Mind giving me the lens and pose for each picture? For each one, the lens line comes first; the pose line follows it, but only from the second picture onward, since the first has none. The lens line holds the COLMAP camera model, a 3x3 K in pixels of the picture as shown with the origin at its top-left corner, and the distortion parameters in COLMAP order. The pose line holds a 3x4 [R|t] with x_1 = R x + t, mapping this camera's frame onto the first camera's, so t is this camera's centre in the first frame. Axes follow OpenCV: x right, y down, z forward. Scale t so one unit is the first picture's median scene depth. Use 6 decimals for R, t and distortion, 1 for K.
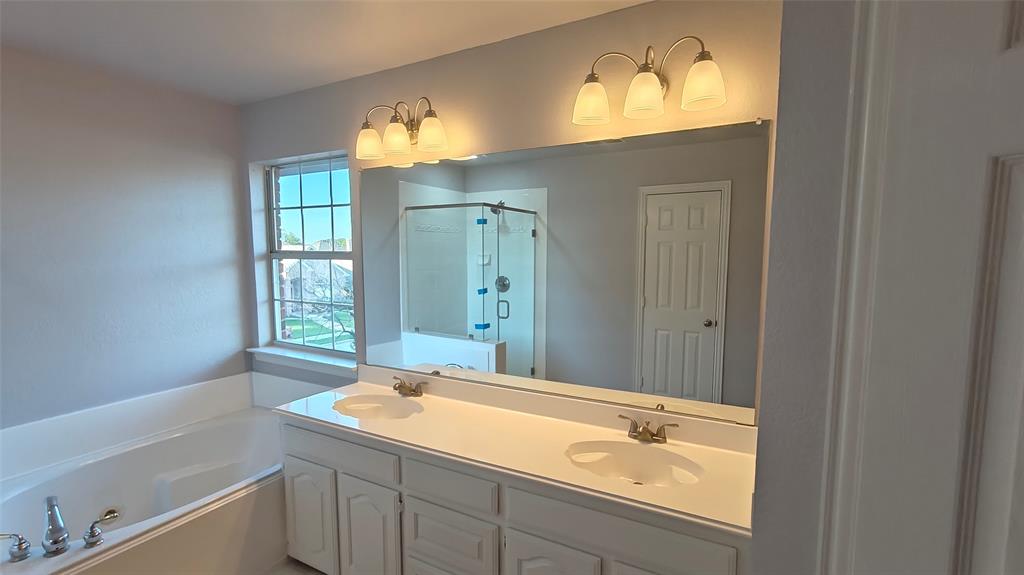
lens RADIAL K [[479.3, 0, 506.7], [0, 479.3, 304.6], [0, 0, 1]] dist [0.000703, 0.000614]
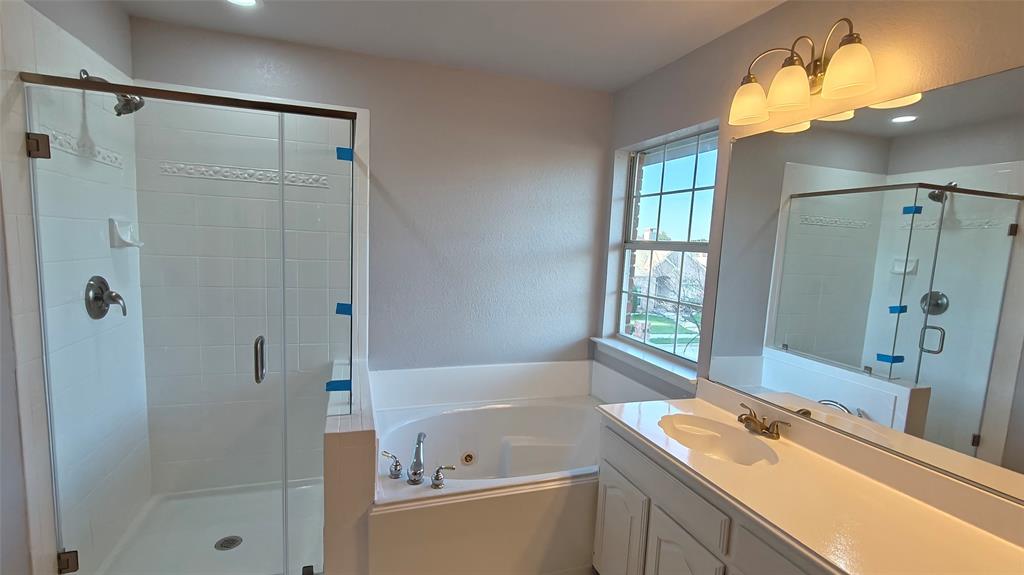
lens RADIAL K [[479.3, 0, 506.7], [0, 479.3, 304.6], [0, 0, 1]] dist [0.000703, 0.000614]
pose [[0.743898, 0.115528, -0.658232, -0.020602], [-0.115819, 0.992327, 0.043274, 0.001387], [0.658180, 0.044044, 0.751571, 0.126741]]
